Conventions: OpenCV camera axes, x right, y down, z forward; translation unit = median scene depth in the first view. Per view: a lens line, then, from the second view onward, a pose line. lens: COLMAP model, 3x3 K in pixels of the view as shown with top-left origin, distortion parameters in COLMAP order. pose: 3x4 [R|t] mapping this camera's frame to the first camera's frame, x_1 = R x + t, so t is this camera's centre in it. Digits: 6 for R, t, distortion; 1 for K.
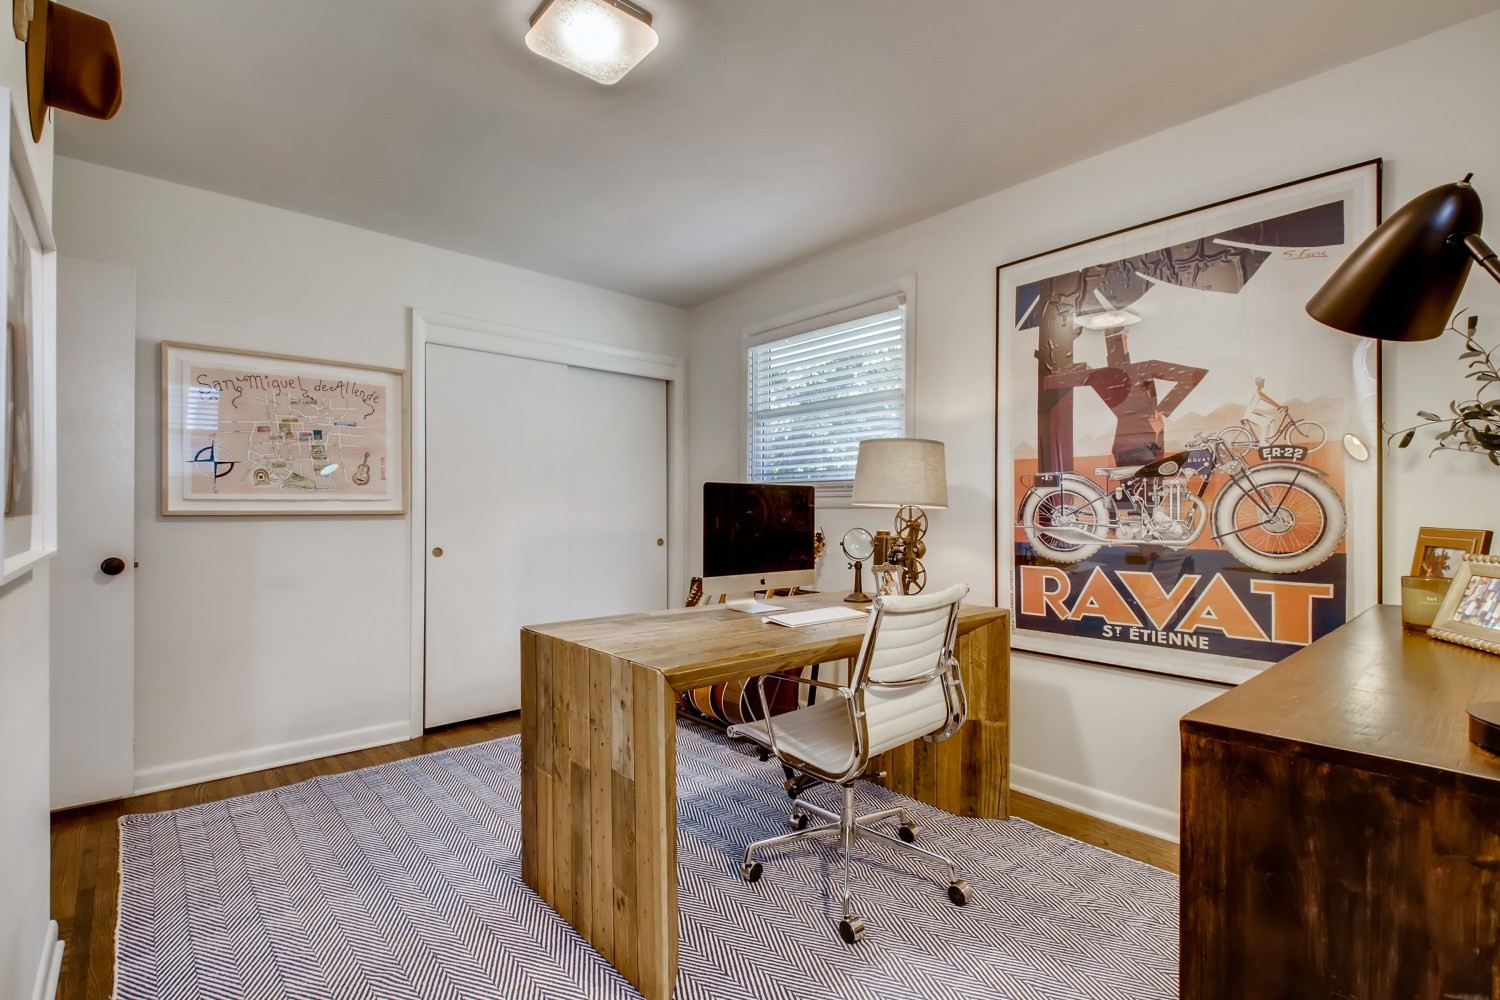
lens RADIAL K [[693.8, 0, 753.2], [0, 693.8, 508.8], [0, 0, 1]] dist [0.010479, -0.002703]
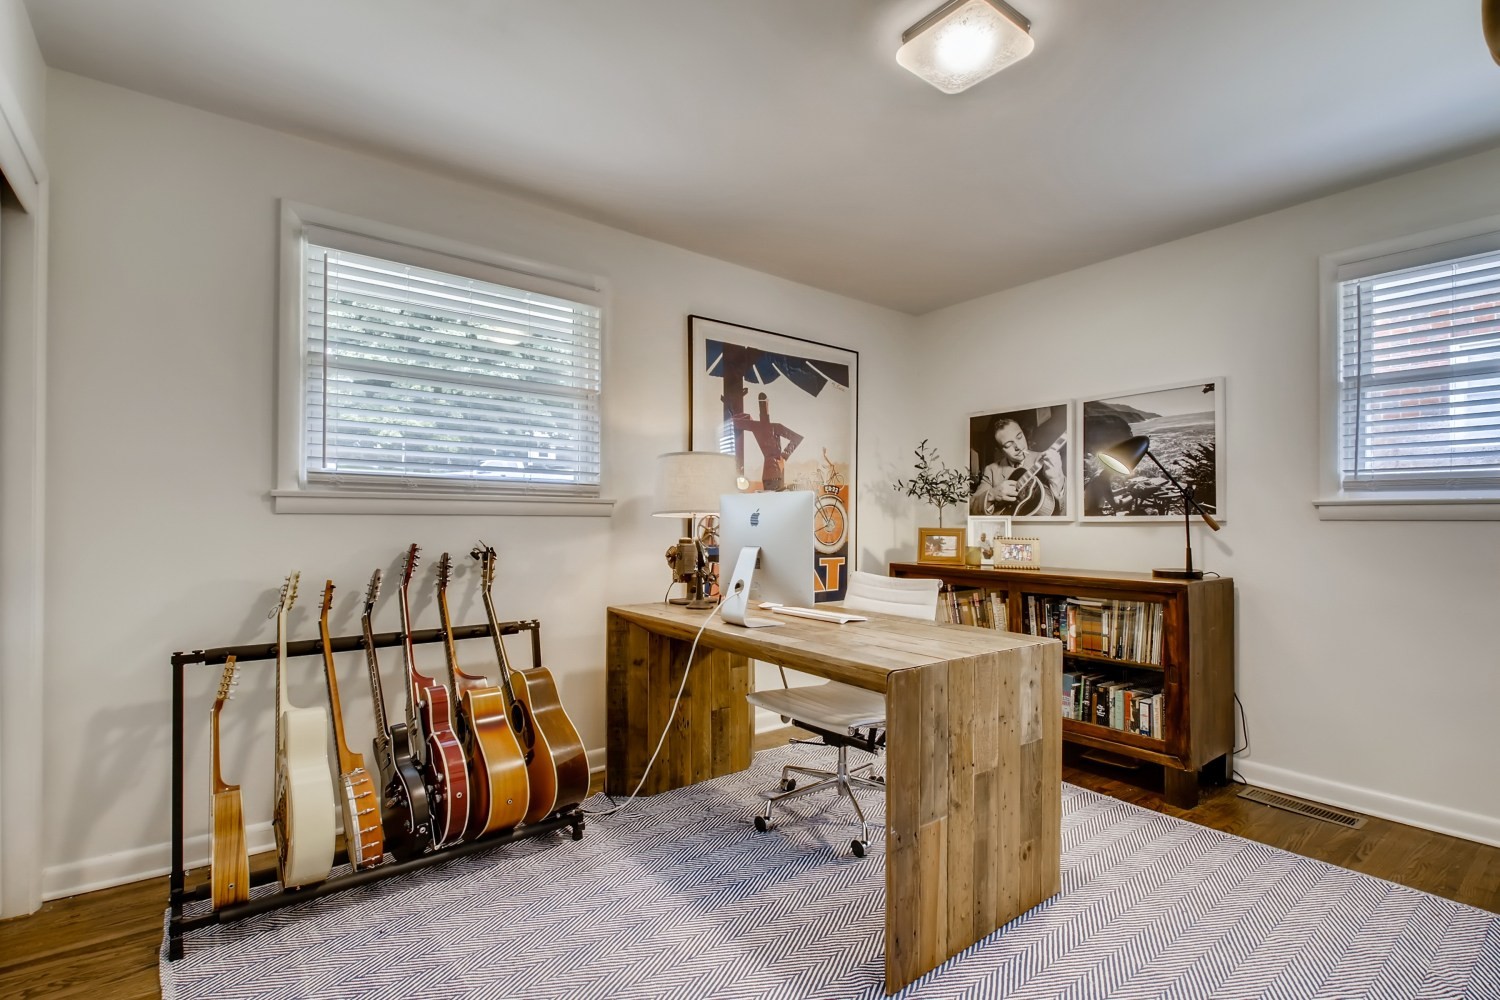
lens RADIAL K [[693.8, 0, 752.6], [0, 693.8, 510.4], [0, 0, 1]] dist [0.010479, -0.002703]
pose [[0.050870, 0.012558, 0.998626, -0.995693], [-0.010512, 0.999872, -0.012038, 0.000534], [-0.998650, -0.009885, 0.050995, 0.996942]]
